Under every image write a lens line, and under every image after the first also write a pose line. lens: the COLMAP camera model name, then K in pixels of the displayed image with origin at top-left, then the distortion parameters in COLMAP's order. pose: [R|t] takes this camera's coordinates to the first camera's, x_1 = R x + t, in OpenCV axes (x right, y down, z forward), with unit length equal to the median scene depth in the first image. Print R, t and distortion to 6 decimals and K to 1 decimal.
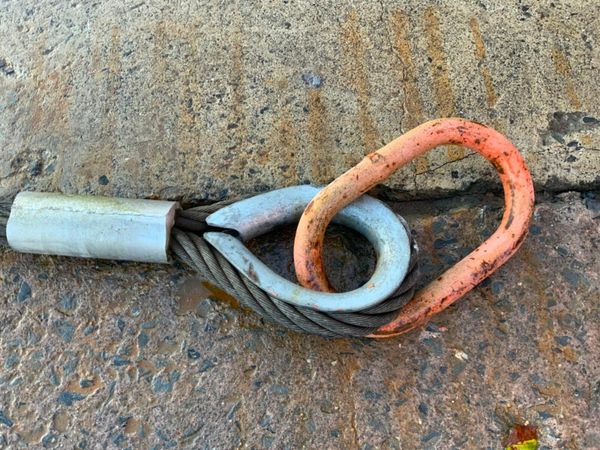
lens RADIAL K [[497.2, 0, 300.0], [0, 497.2, 225.0], [0, 0, 1]] dist [0.100094, -0.195782]
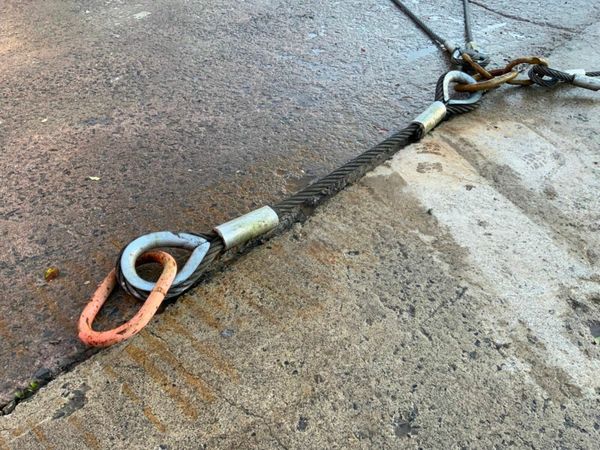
lens RADIAL K [[497.2, 0, 300.0], [0, 497.2, 225.0], [0, 0, 1]] dist [0.100094, -0.195782]
pose [[-0.722436, 0.435067, -0.537404, 0.606602], [-0.655573, -0.183926, 0.732390, -1.649676], [0.219797, 0.881413, 0.418093, 0.020155]]
